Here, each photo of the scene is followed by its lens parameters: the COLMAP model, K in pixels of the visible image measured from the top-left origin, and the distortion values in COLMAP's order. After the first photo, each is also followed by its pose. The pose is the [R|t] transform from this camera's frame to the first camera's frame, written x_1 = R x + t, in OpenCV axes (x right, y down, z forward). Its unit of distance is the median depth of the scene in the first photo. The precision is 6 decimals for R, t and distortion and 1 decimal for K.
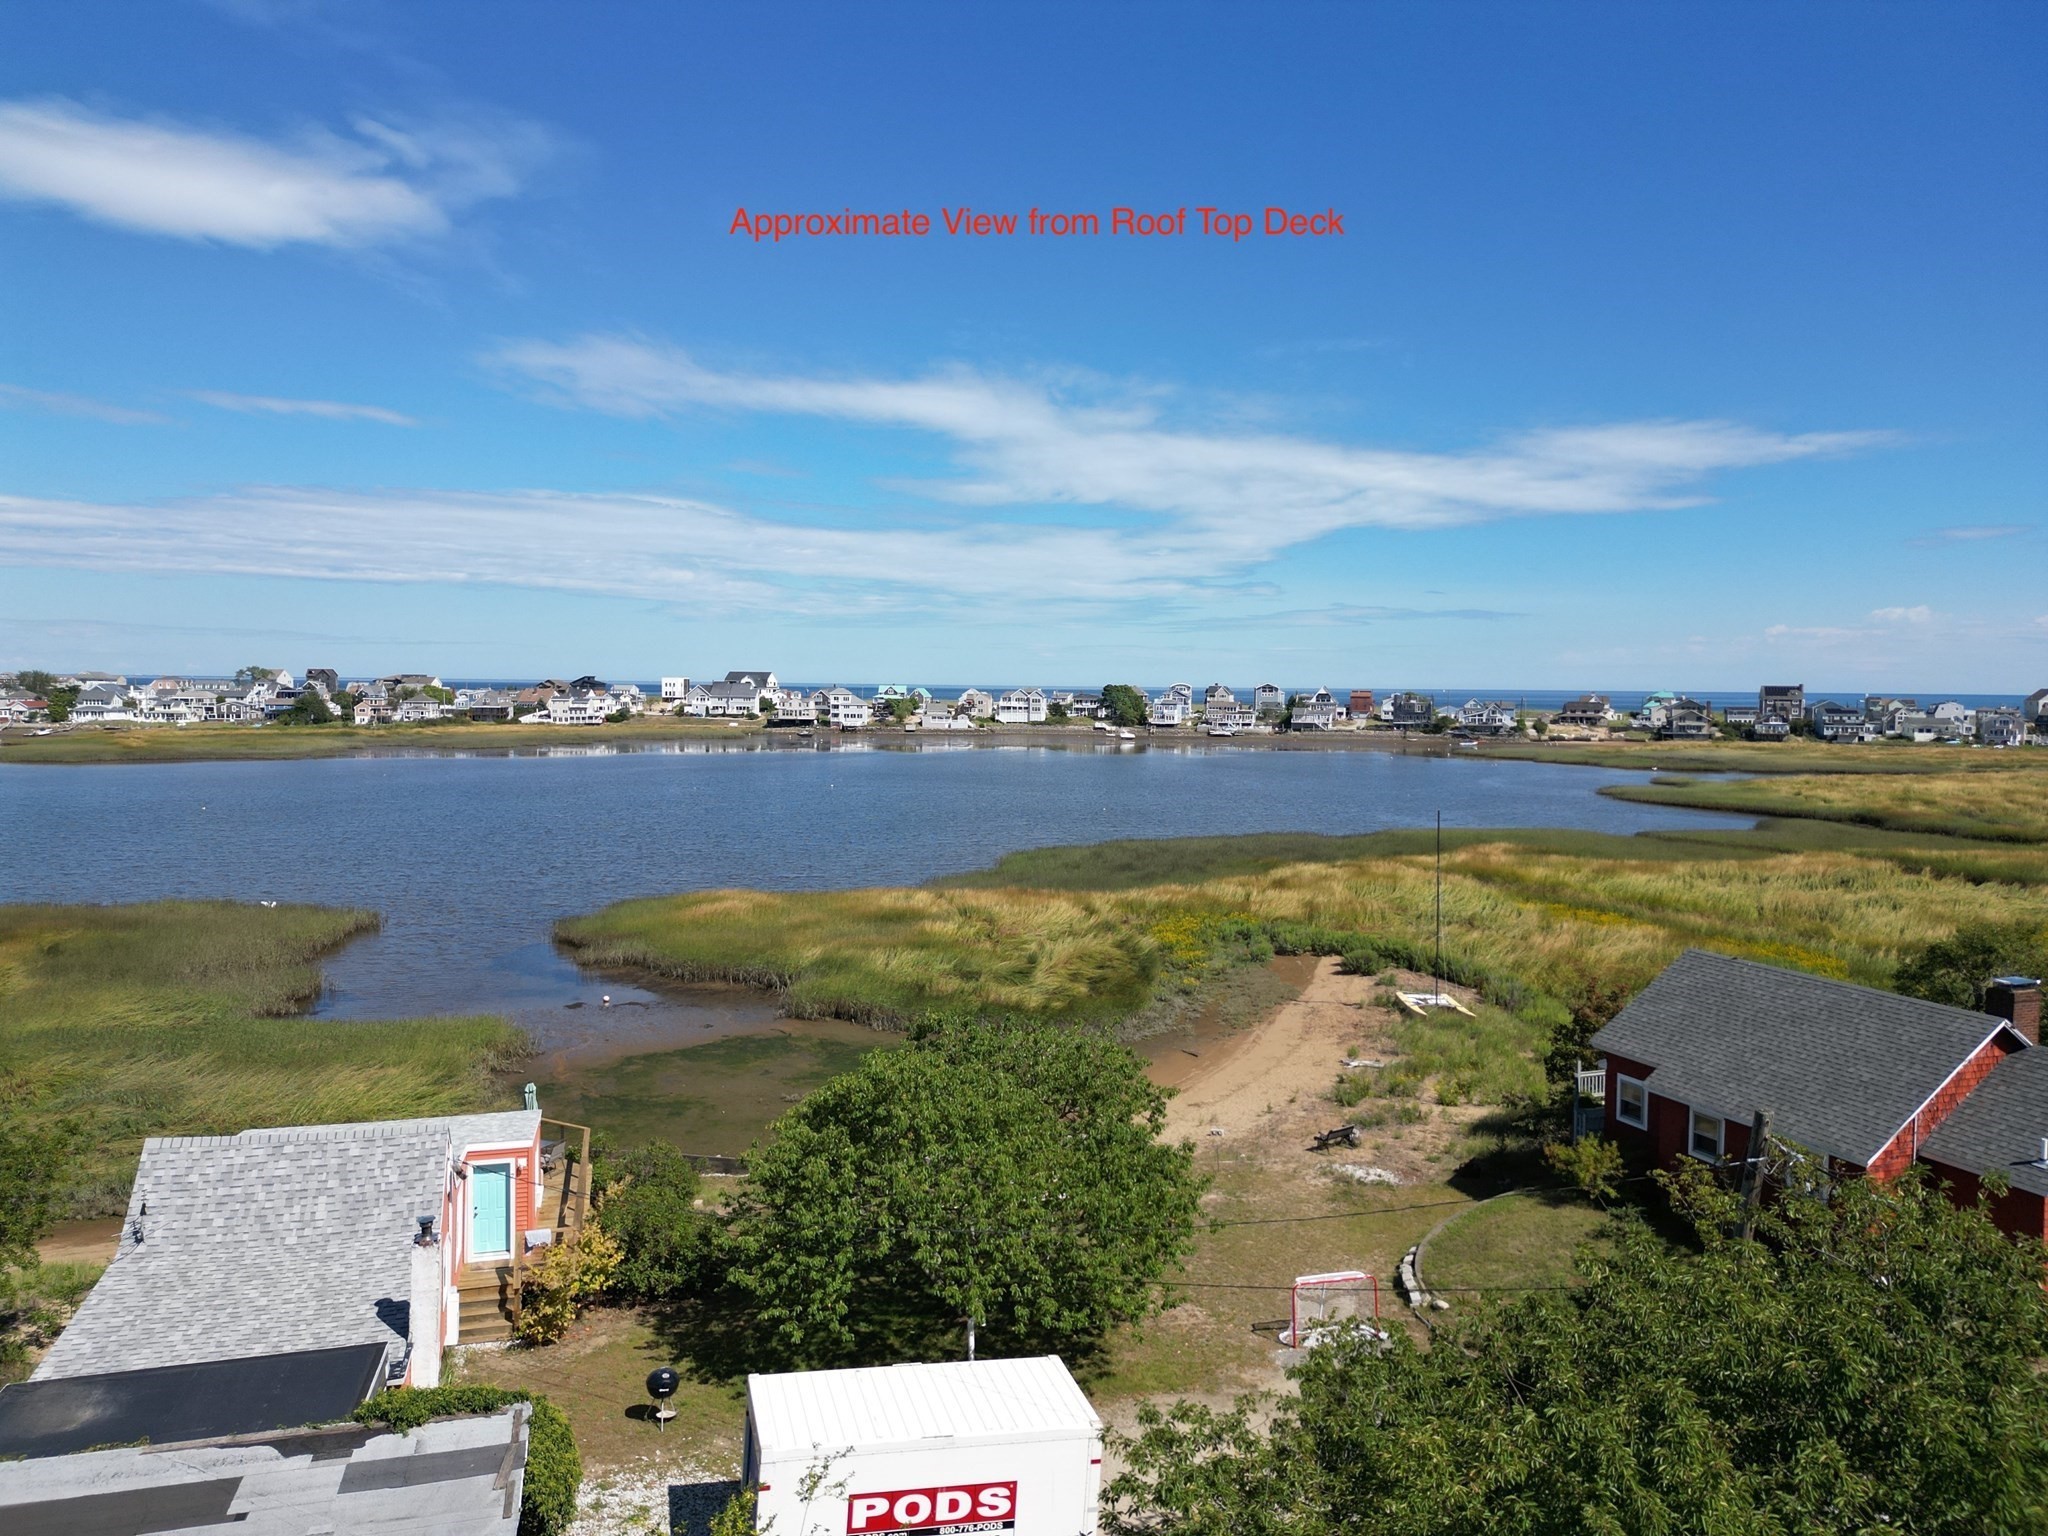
lens RADIAL K [[1426.4, 0, 1032.5], [0, 1426.4, 787.0], [0, 0, 1]] dist [0.074839, -0.076252]
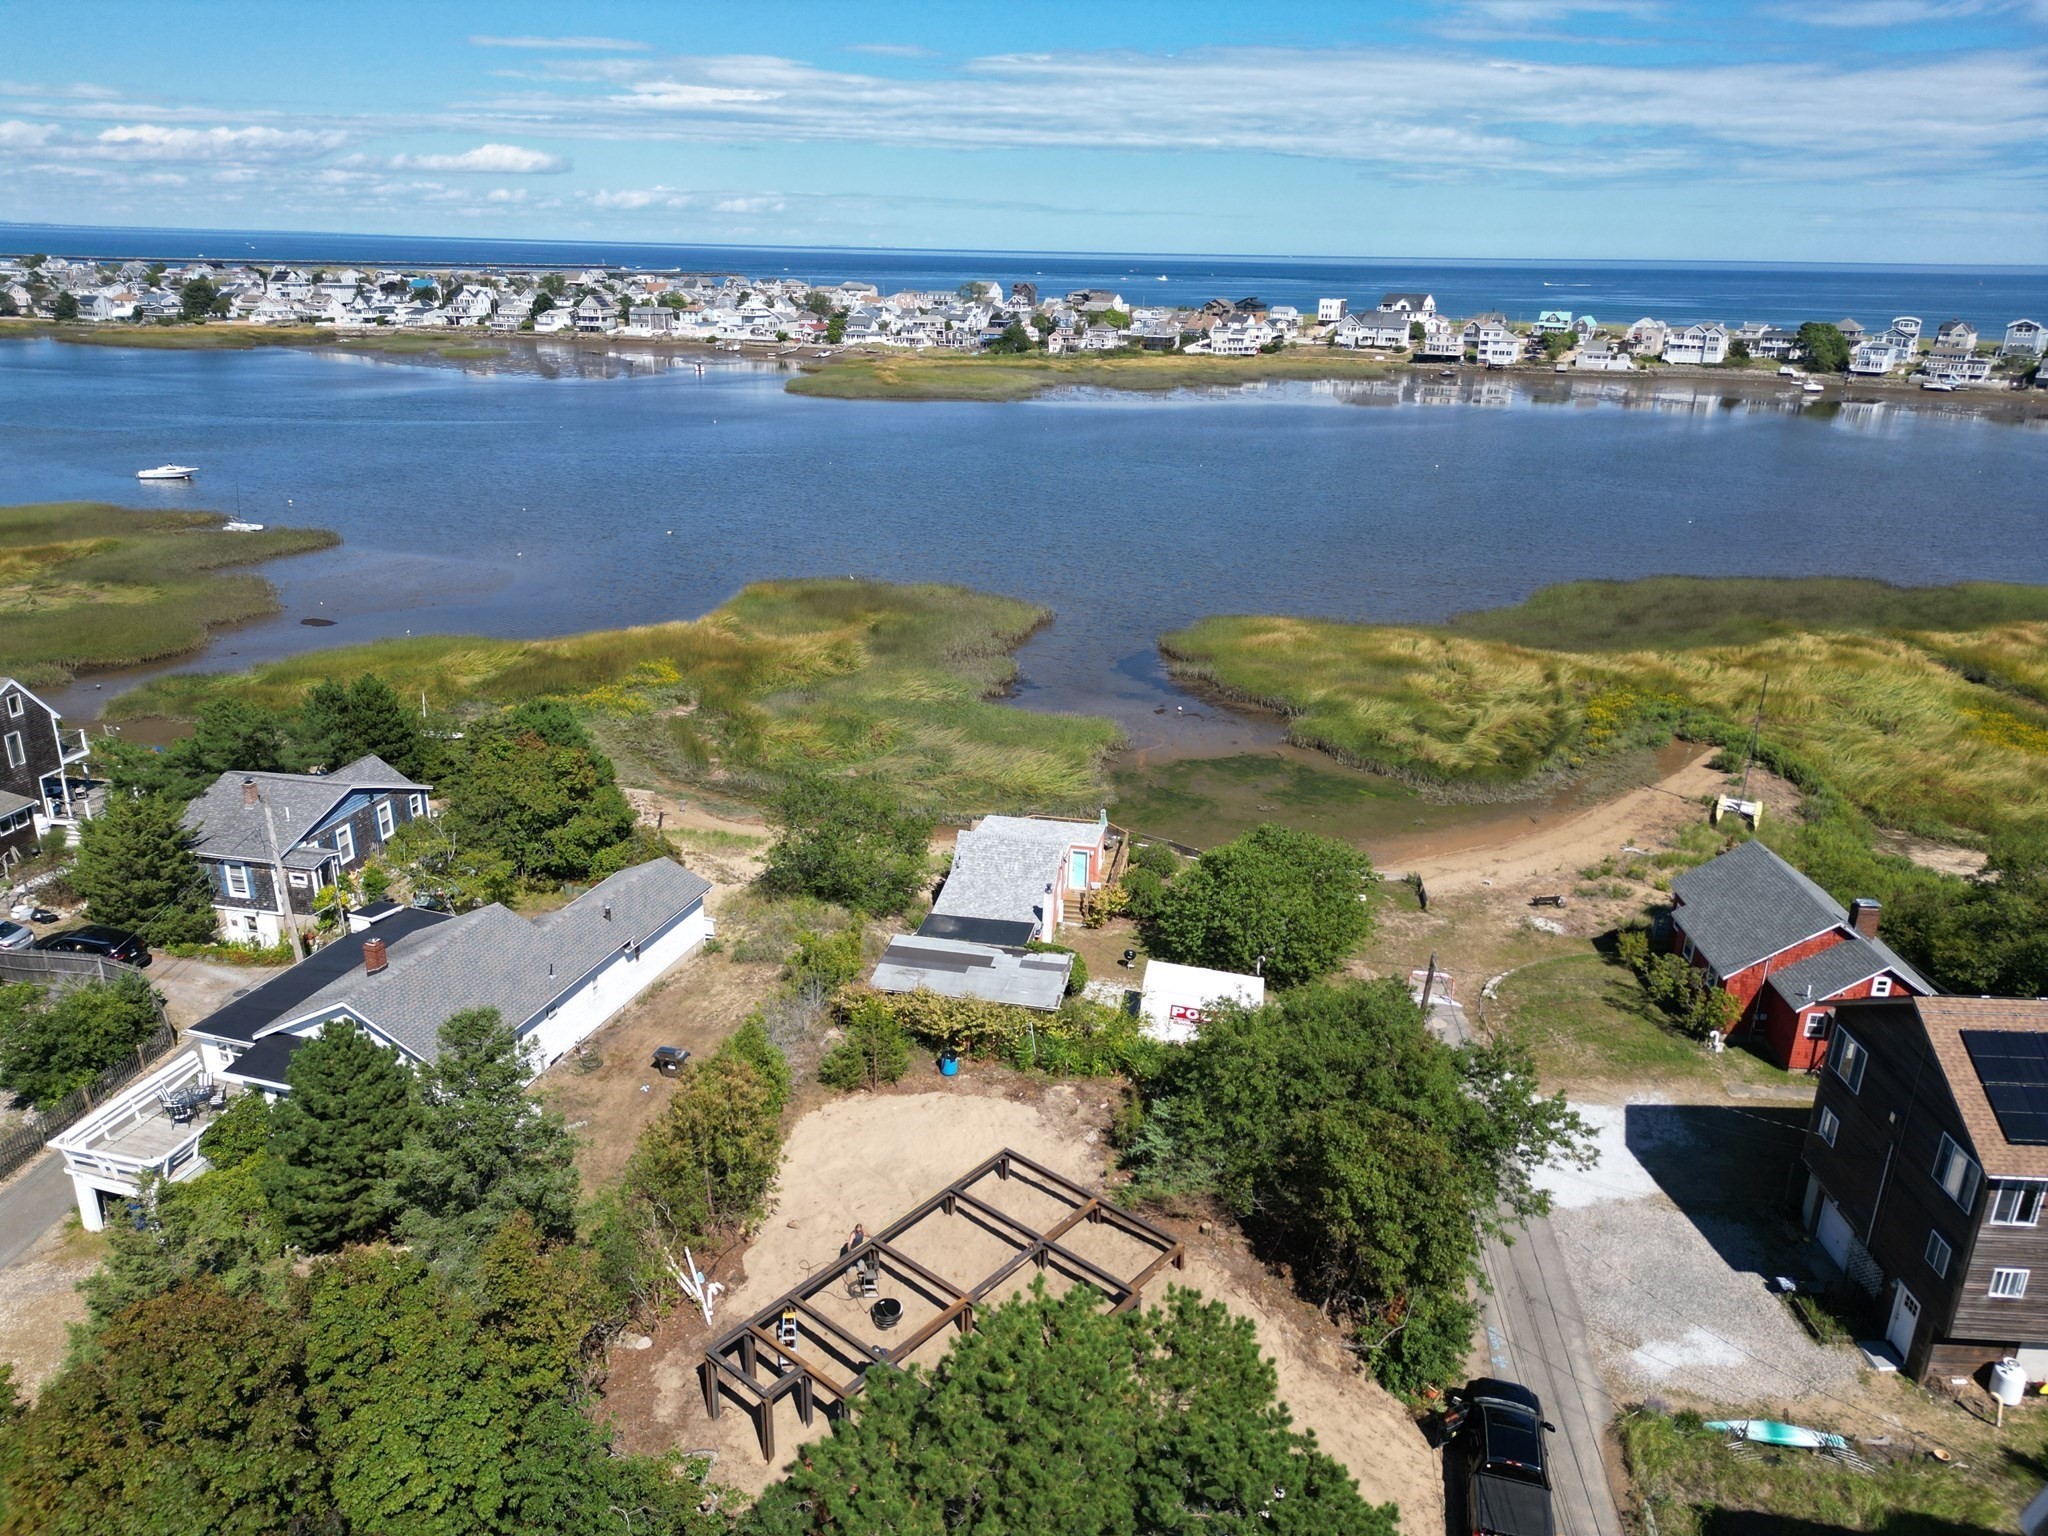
lens RADIAL K [[1426.4, 0, 1032.5], [0, 1426.4, 787.0], [0, 0, 1]] dist [0.074839, -0.076252]
pose [[0.900030, 0.158986, -0.405795, 0.038226], [-0.040305, 0.957463, 0.285729, -0.039737], [0.433960, -0.240809, 0.868153, -0.081326]]
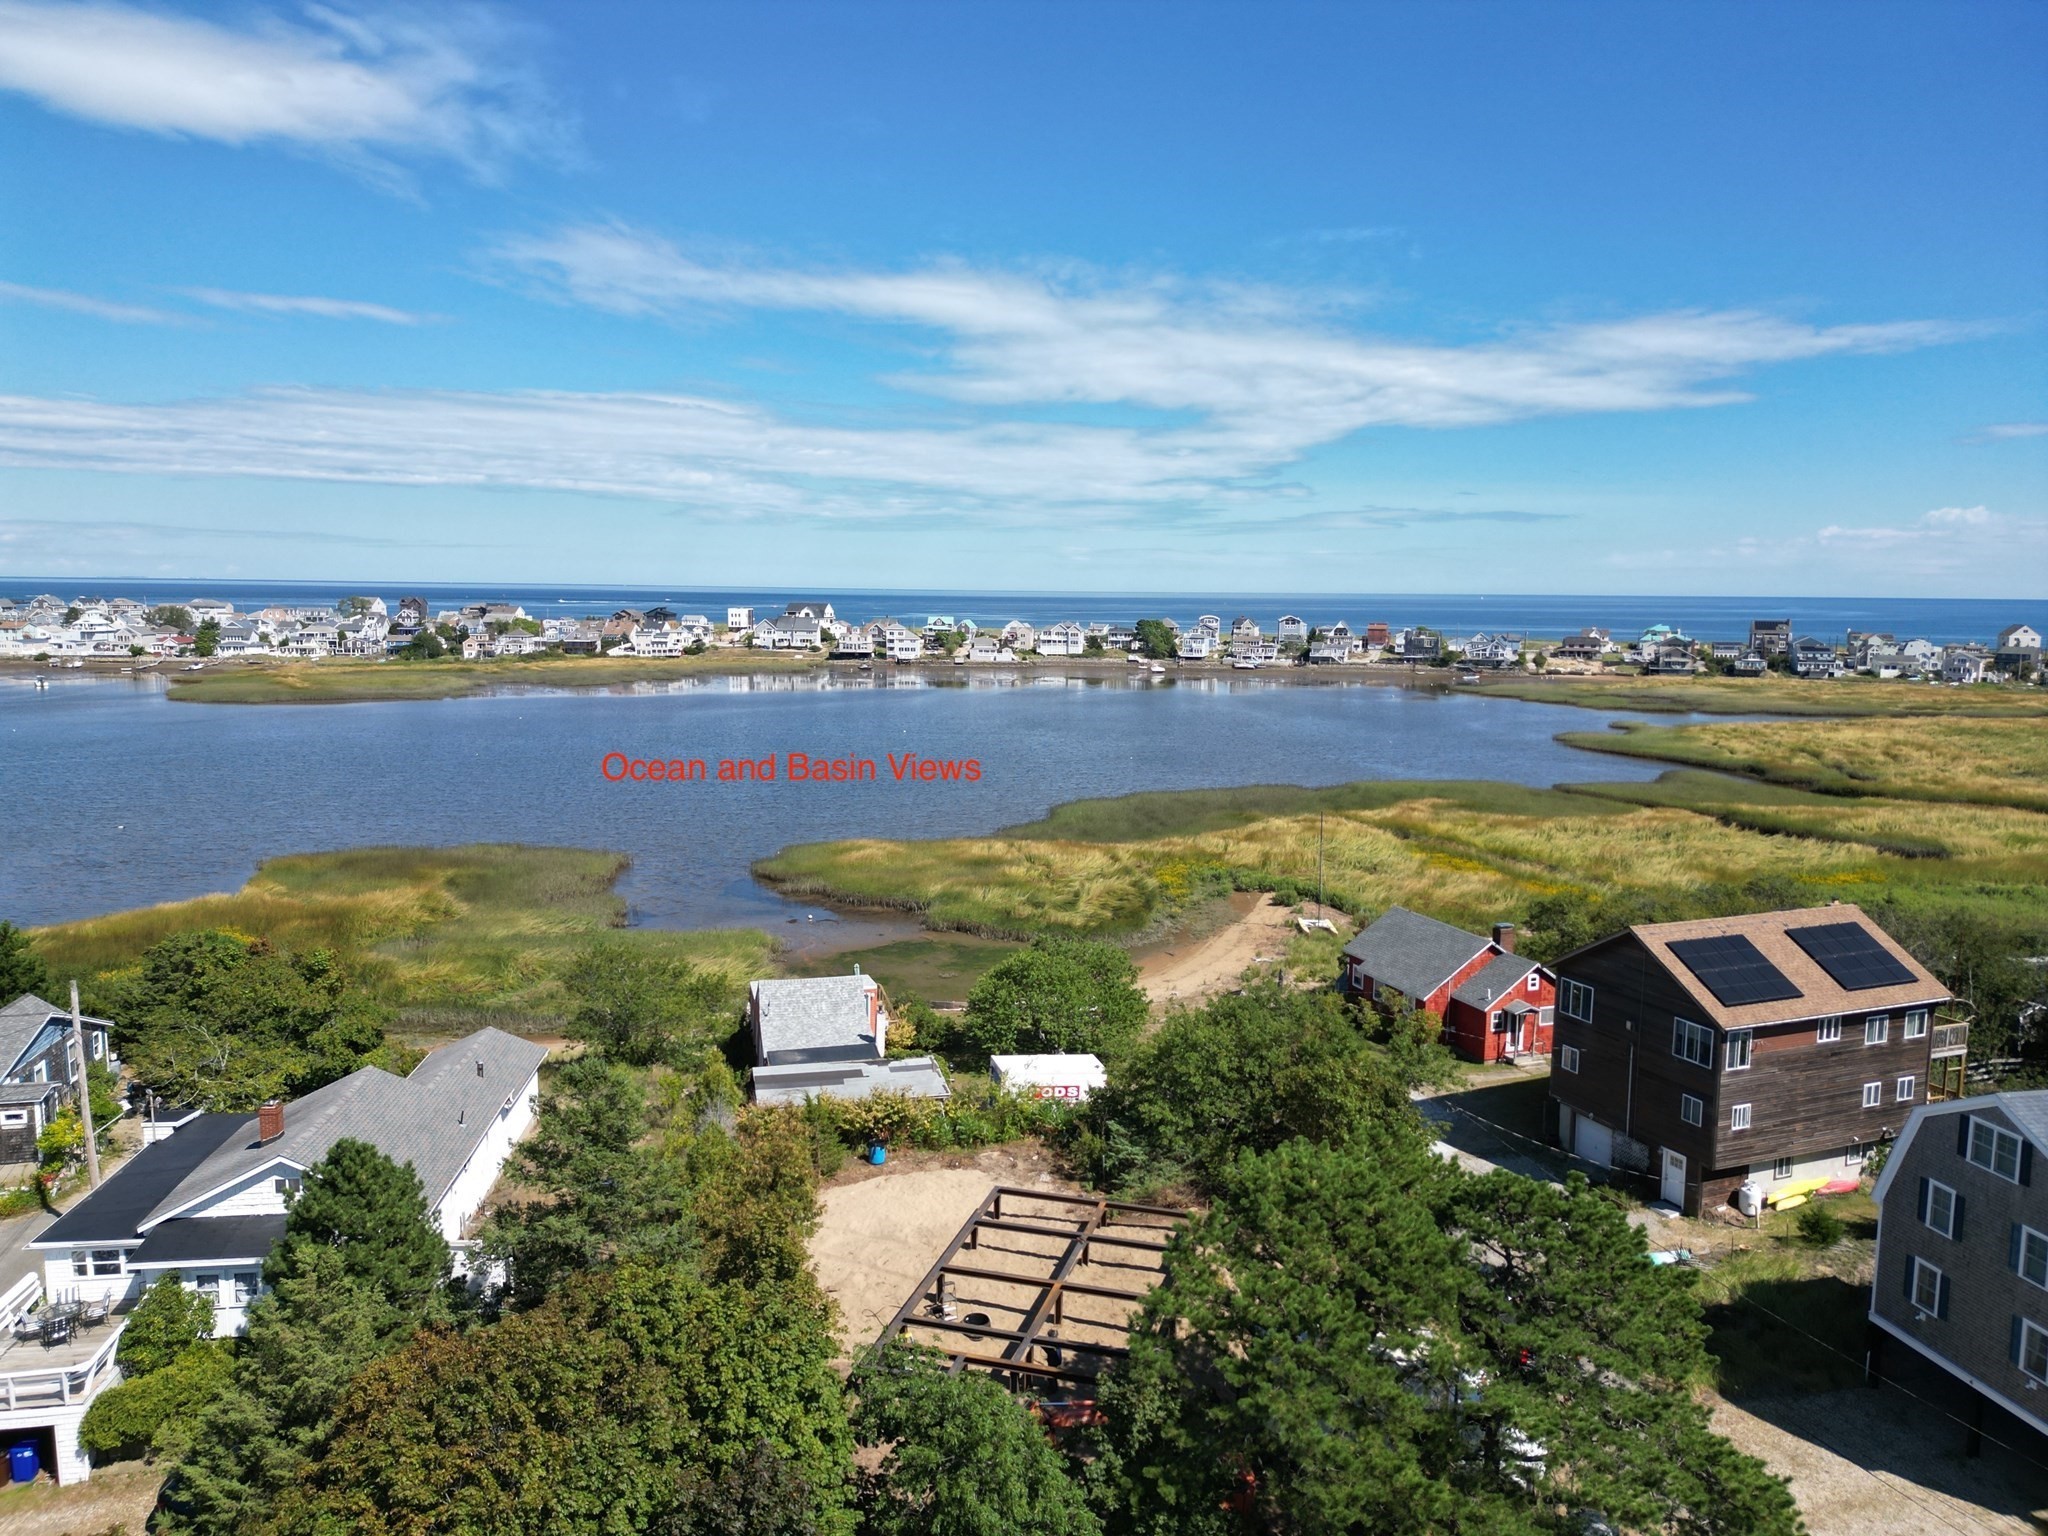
lens RADIAL K [[1426.4, 0, 1032.5], [0, 1426.4, 787.0], [0, 0, 1]] dist [0.074839, -0.076252]
pose [[0.999679, 0.004481, -0.024936, -0.002062], [-0.002814, 0.997784, 0.066474, -0.020119], [0.025178, -0.066382, 0.997477, -0.110877]]
